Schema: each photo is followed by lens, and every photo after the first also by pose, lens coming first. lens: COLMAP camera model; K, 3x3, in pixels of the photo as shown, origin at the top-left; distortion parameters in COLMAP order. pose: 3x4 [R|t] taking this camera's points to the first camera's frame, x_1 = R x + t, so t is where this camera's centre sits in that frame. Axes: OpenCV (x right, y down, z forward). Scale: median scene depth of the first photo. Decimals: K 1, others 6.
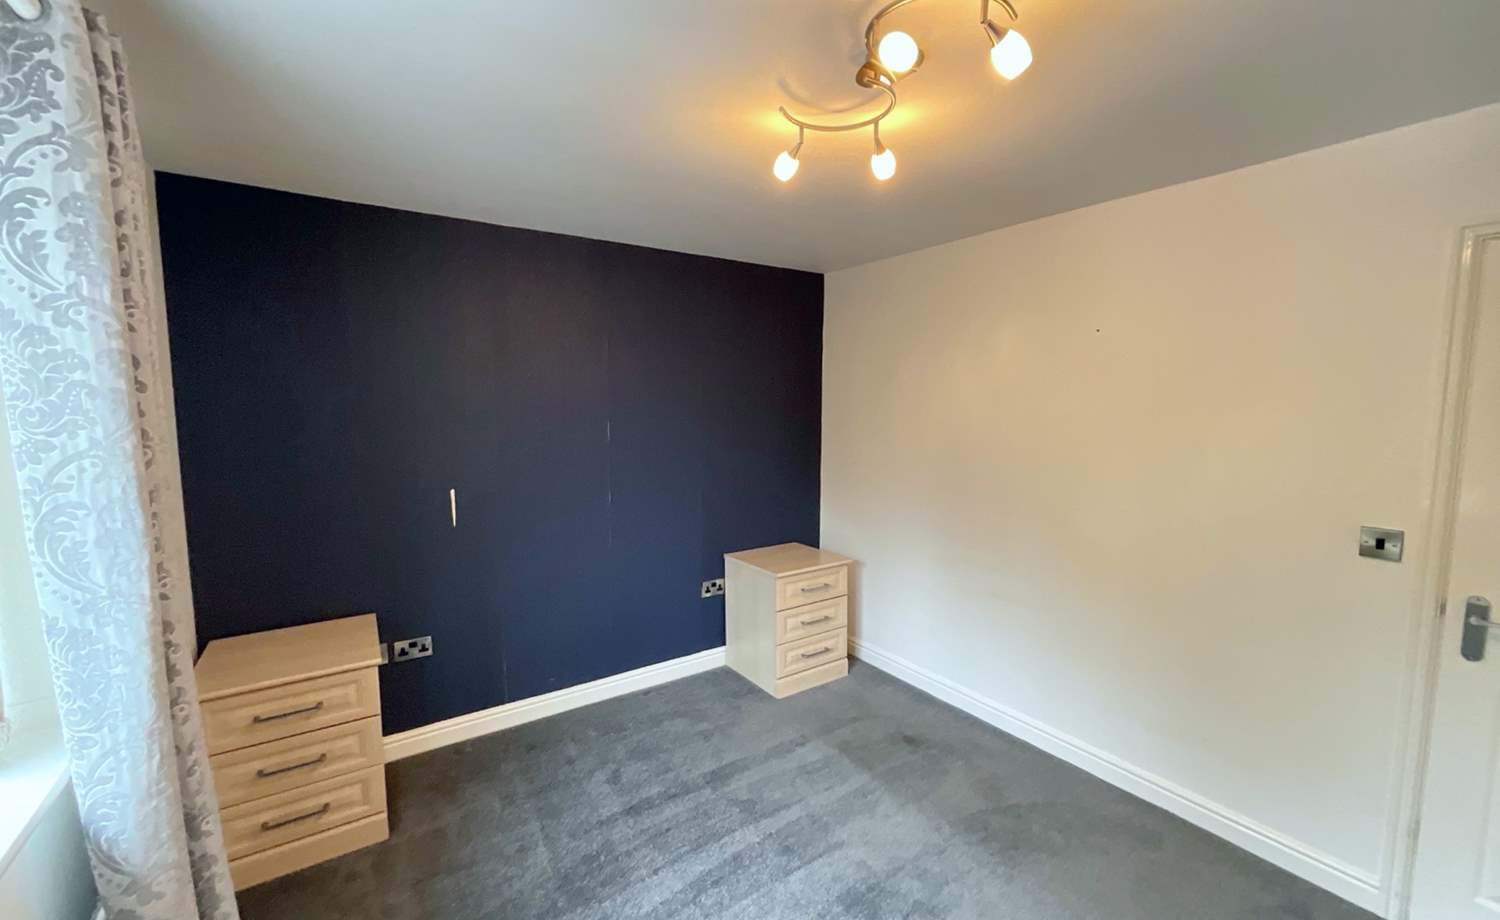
lens RADIAL K [[611.9, 0, 751.0], [0, 611.9, 457.4], [0, 0, 1]] dist [-0.000244, 0.001212]
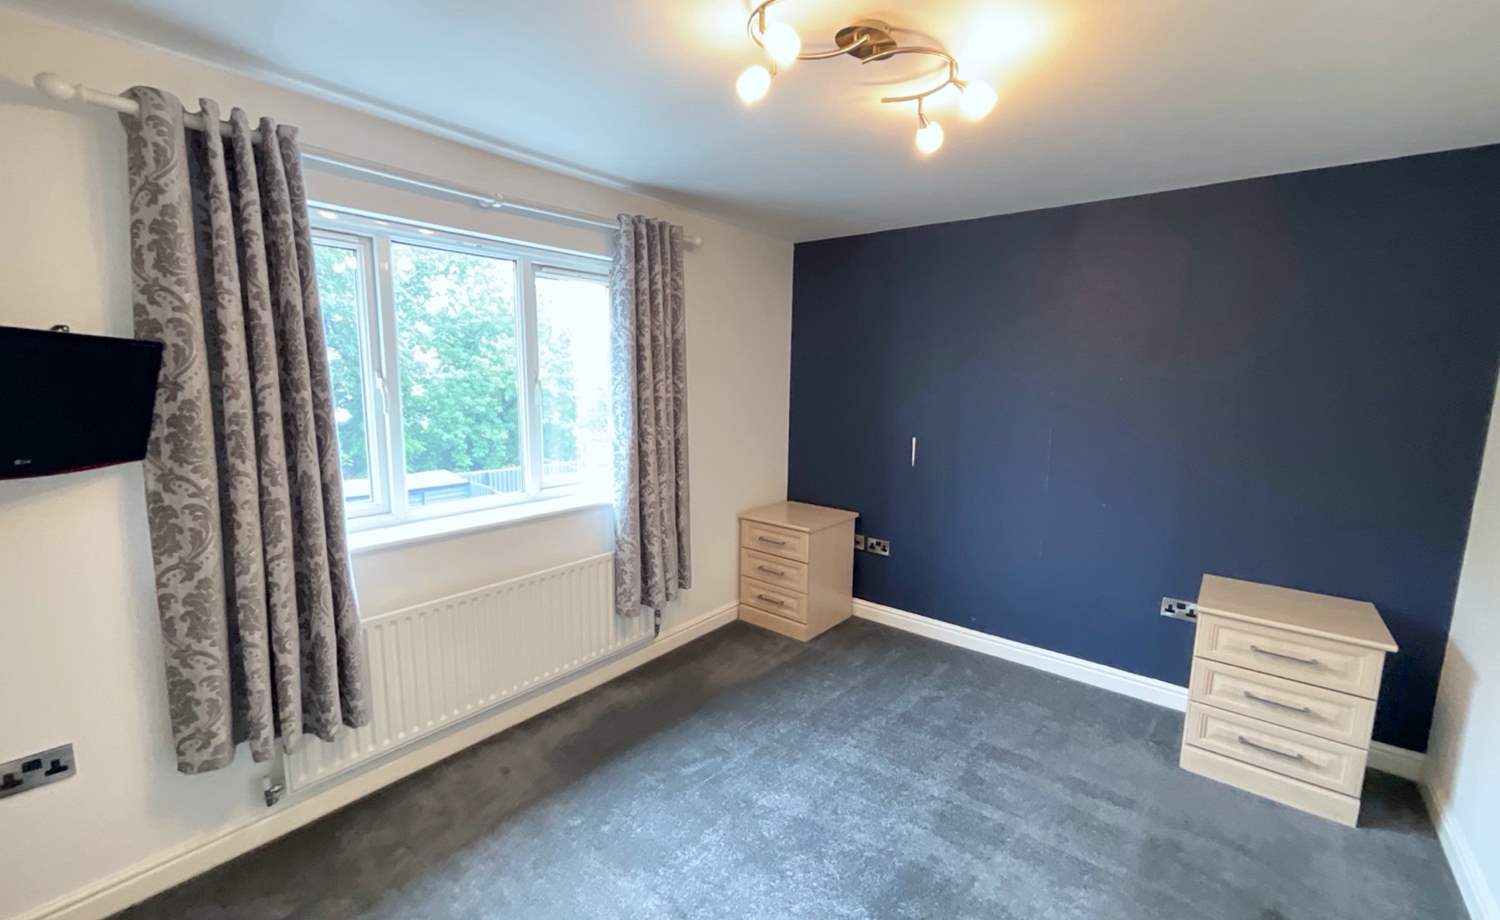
lens RADIAL K [[611.9, 0, 755.8], [0, 611.9, 456.7], [0, 0, 1]] dist [-0.000244, 0.001212]
pose [[0.286368, 0.135693, -0.948462, 0.684508], [-0.106318, 0.988307, 0.109293, -0.015719], [0.952203, 0.069540, 0.297447, 0.302062]]
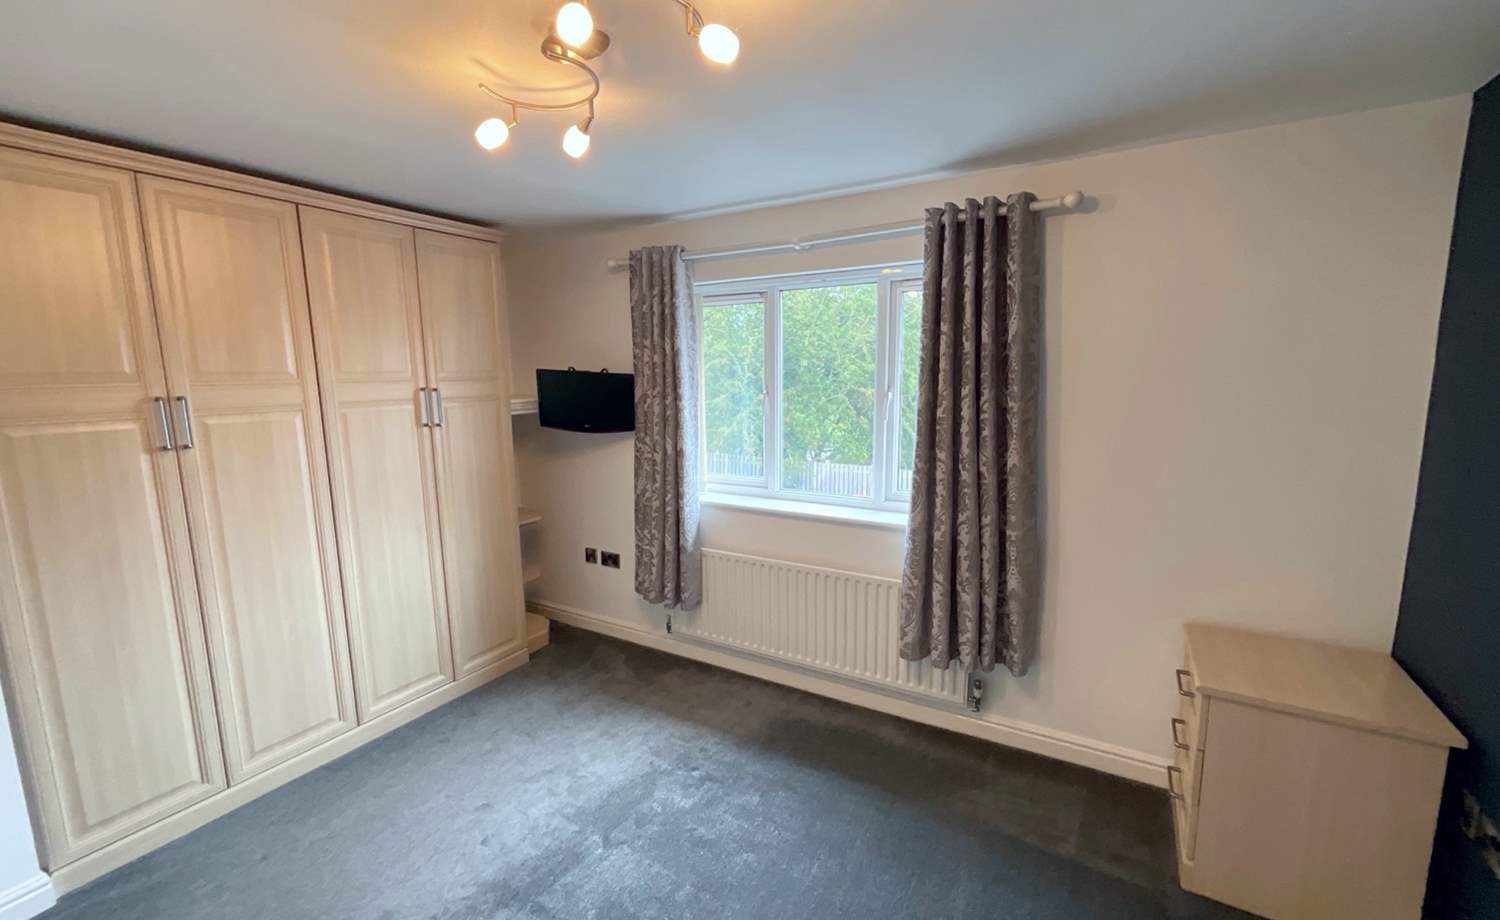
lens RADIAL K [[611.9, 0, 751.4], [0, 611.9, 459.6], [0, 0, 1]] dist [-0.000244, 0.001212]
pose [[-0.905649, 0.070576, -0.418114, 0.227032], [-0.028966, 0.973450, 0.227058, -0.121207], [0.423038, 0.217746, -0.879560, 1.150029]]
